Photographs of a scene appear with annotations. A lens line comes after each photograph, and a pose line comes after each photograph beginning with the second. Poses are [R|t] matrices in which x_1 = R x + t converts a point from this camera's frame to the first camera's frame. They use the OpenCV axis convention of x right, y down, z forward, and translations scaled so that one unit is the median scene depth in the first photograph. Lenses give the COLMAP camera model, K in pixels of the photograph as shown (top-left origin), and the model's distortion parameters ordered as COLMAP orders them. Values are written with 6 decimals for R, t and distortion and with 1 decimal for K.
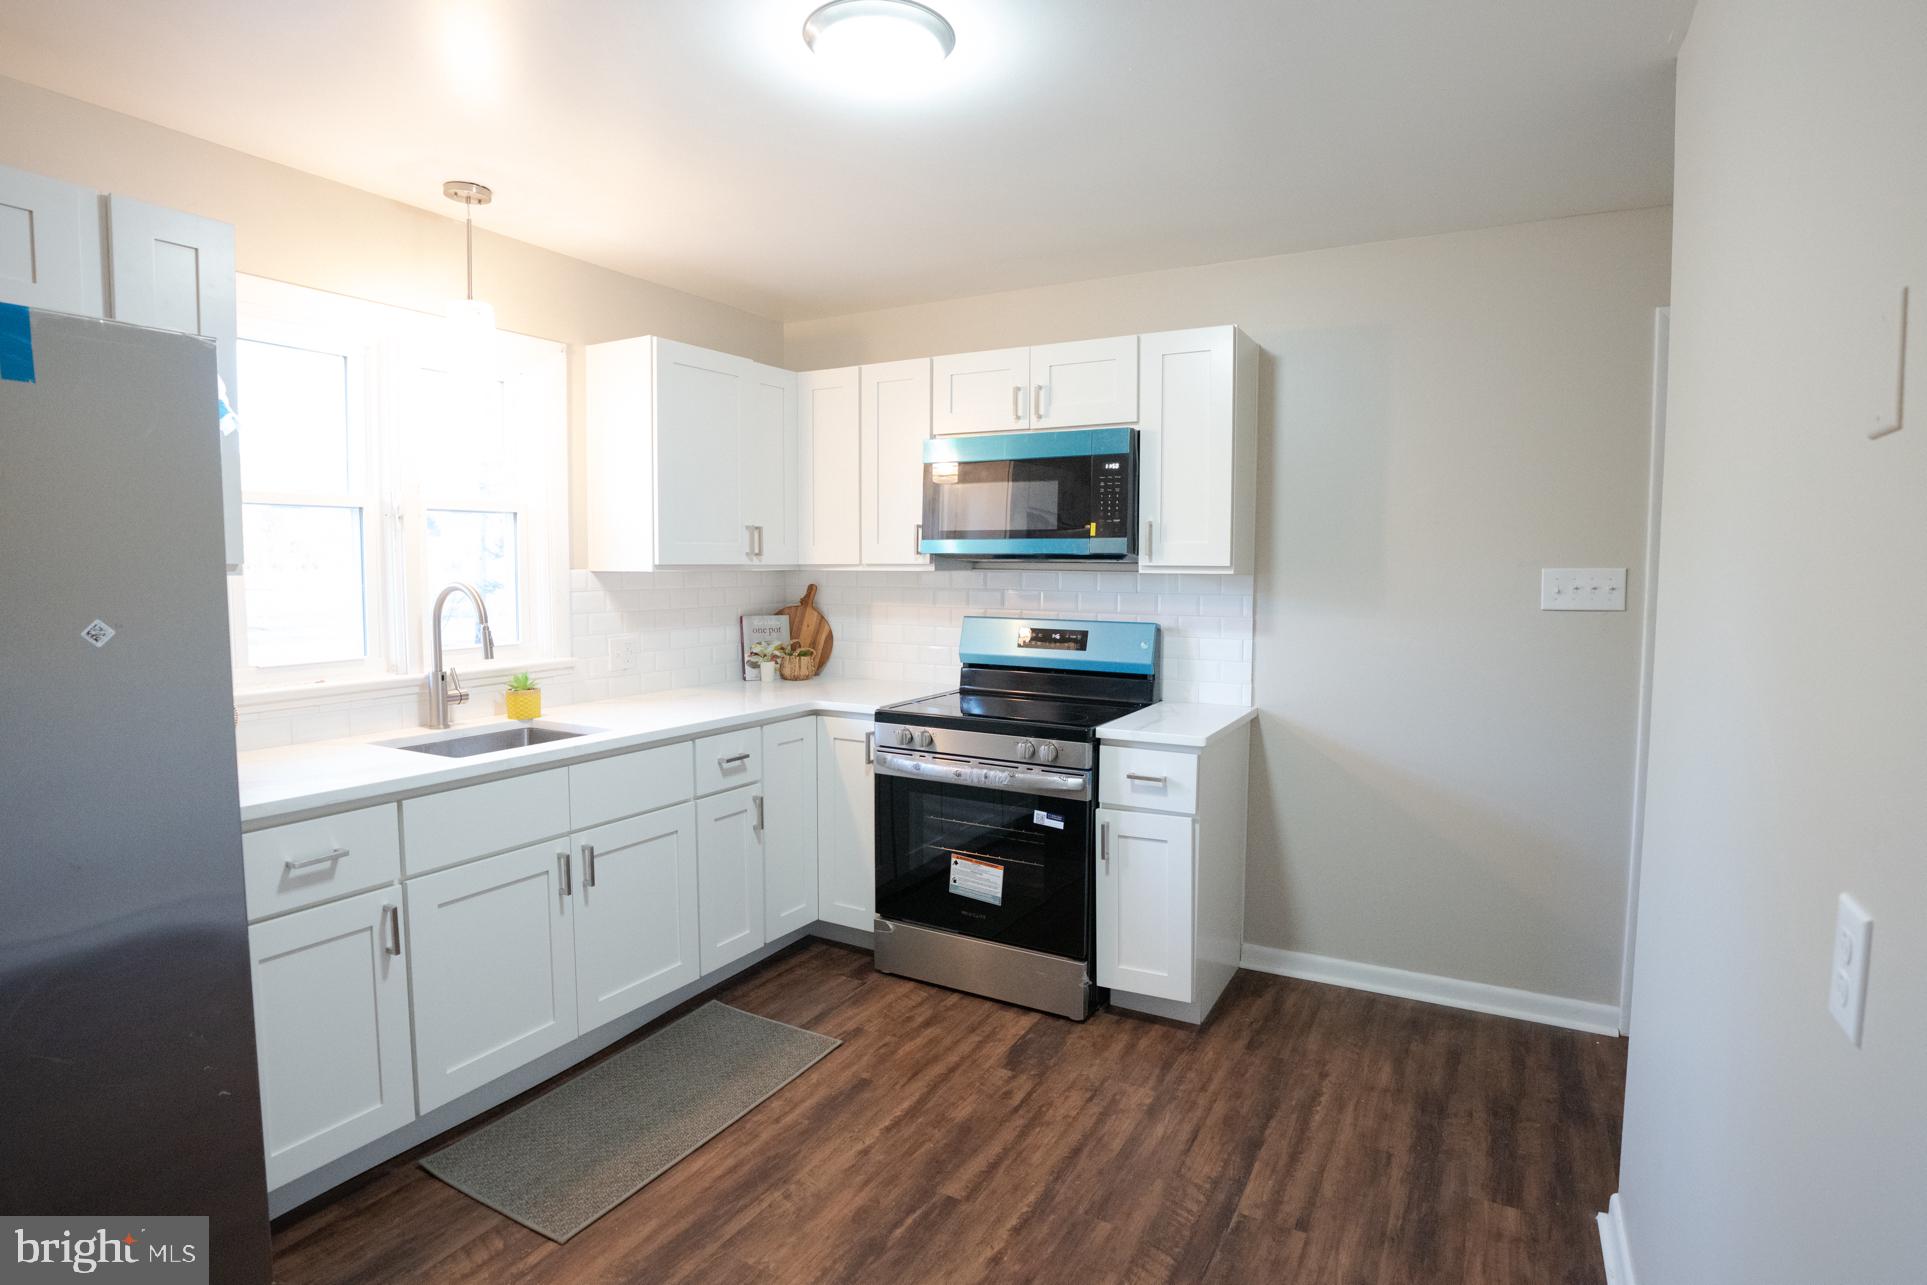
lens RADIAL K [[970.6, 0, 966.8], [0, 970.6, 632.3], [0, 0, 1]] dist [-0.001996, -0.000310]
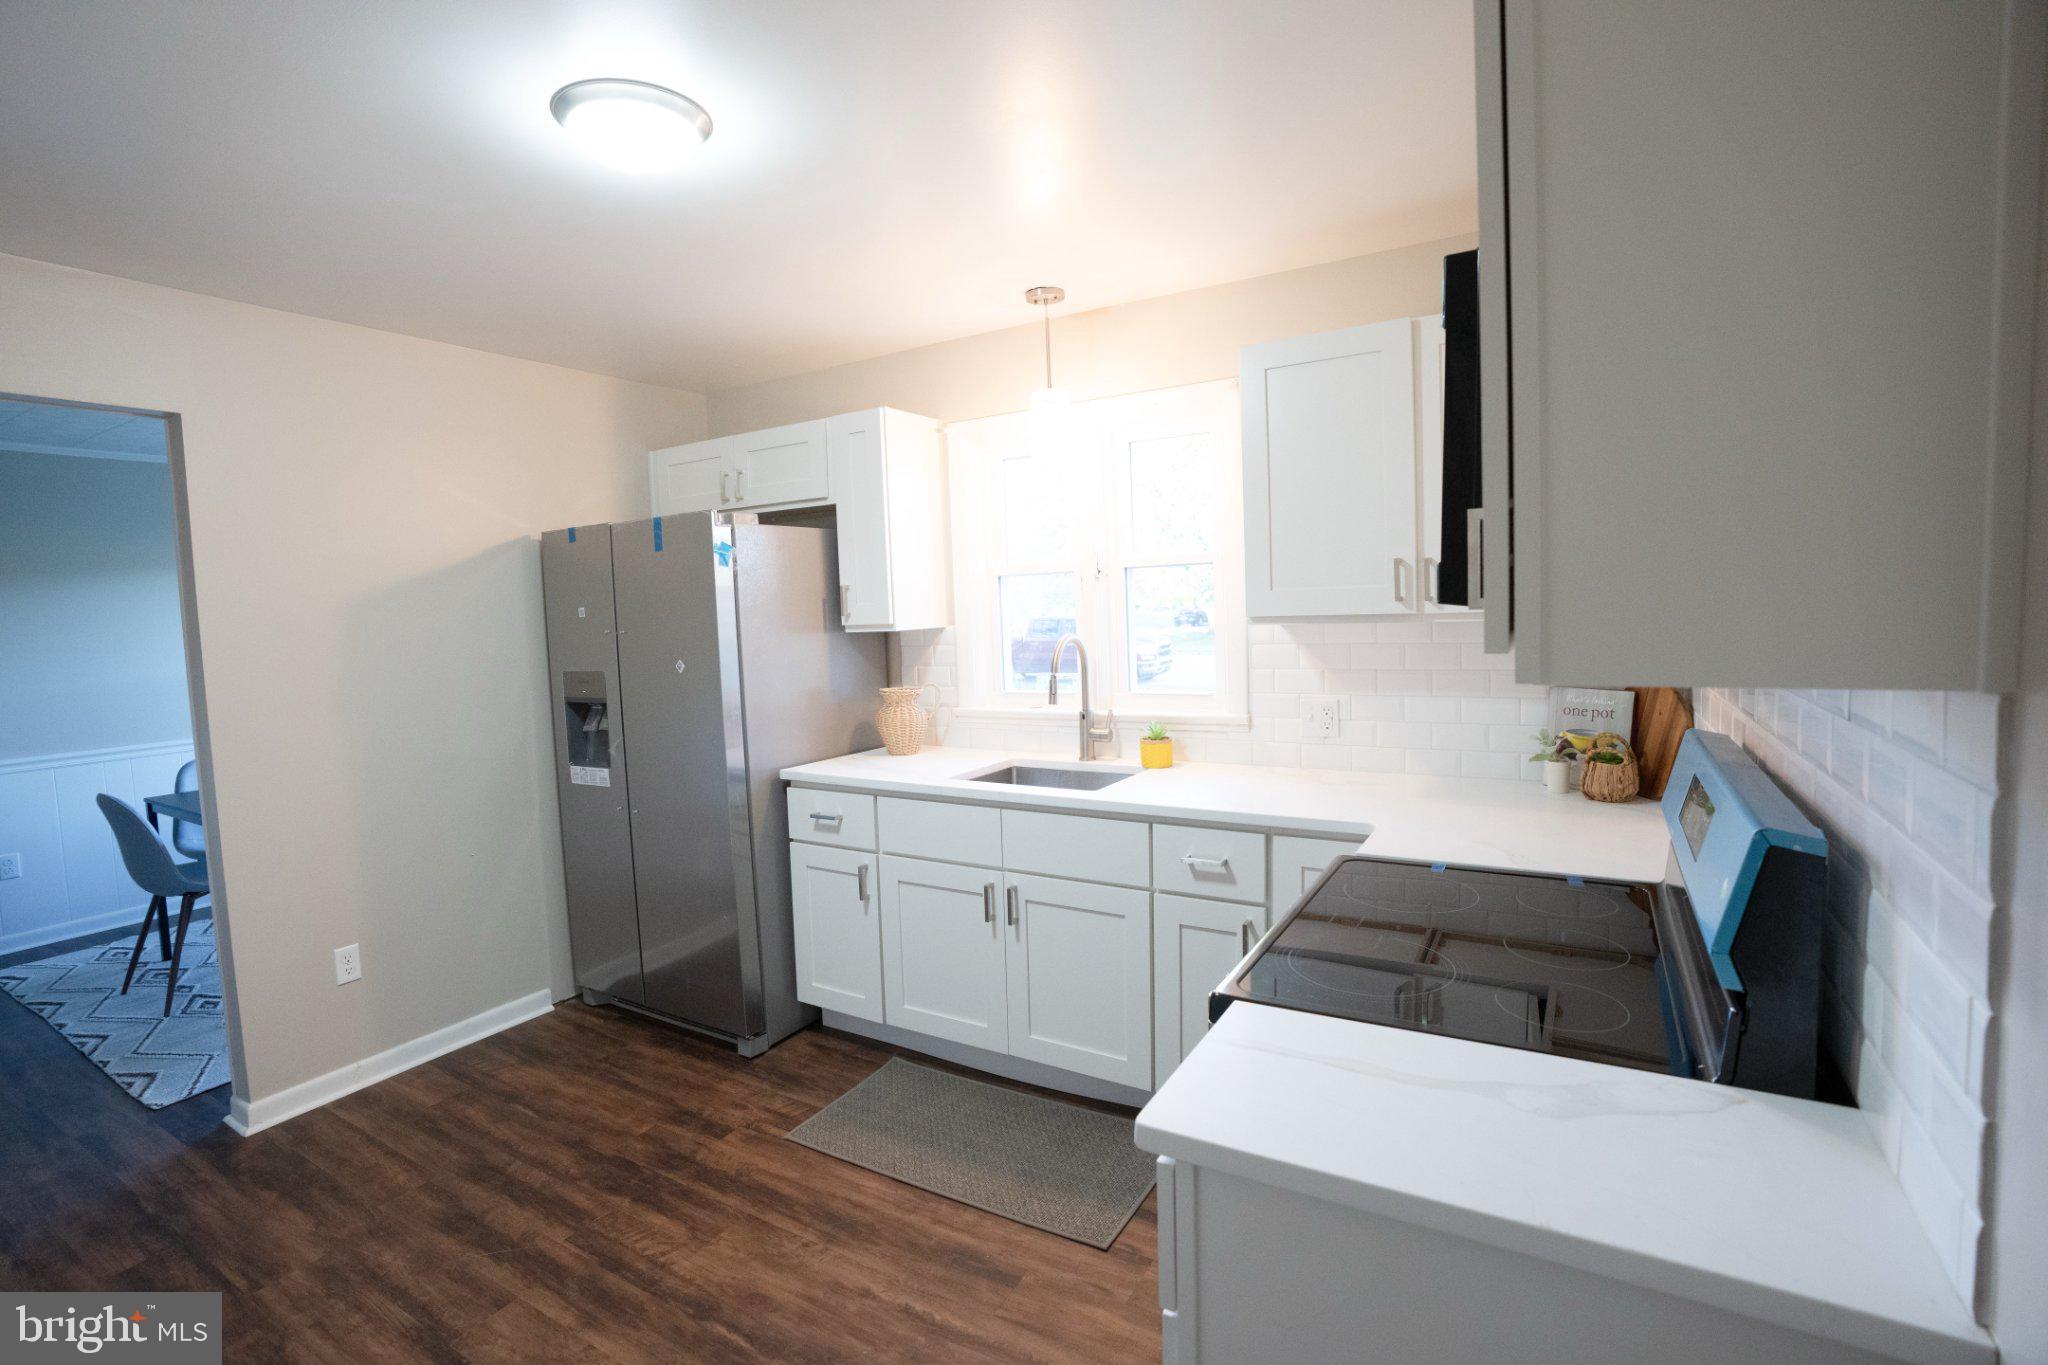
lens RADIAL K [[942.3, 0, 1022.6], [0, 942.3, 675.1], [0, 0, 1]] dist [-0.069969, 0.032689]
pose [[-0.021742, 0.070020, -0.997309, 0.650101], [-0.038463, 0.996747, 0.070819, -0.089782], [0.999023, 0.039899, -0.018978, 1.068688]]
